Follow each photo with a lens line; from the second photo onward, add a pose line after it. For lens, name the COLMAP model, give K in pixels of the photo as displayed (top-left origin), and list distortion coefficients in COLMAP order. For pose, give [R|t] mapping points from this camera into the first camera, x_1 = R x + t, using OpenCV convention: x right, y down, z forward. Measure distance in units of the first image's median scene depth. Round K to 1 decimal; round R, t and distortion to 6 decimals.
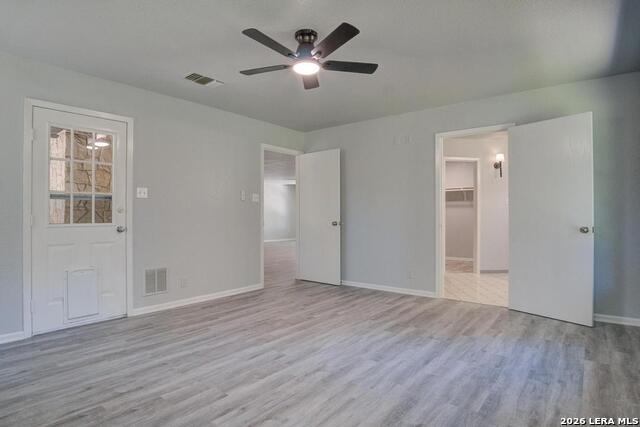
lens RADIAL K [[351.8, 0, 320.0], [0, 351.8, 213.5], [0, 0, 1]] dist [-0.045591, 0.000963]
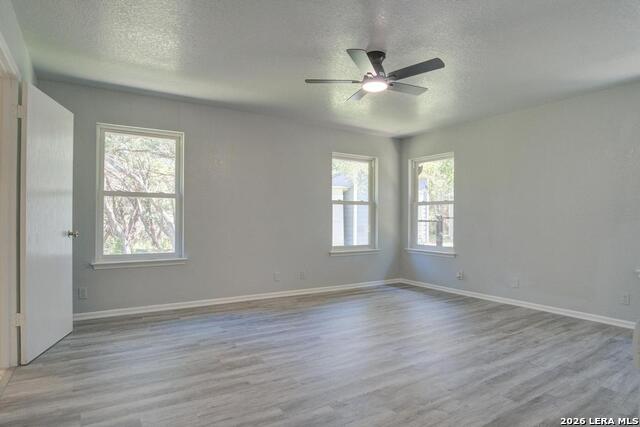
lens RADIAL K [[351.8, 0, 320.0], [0, 351.8, 213.5], [0, 0, 1]] dist [-0.045591, 0.000963]
pose [[-0.944624, 0.002675, 0.328142, -0.223791], [-0.004890, 0.999741, -0.022228, 0.015744], [-0.328117, -0.022602, -0.944367, 1.948858]]
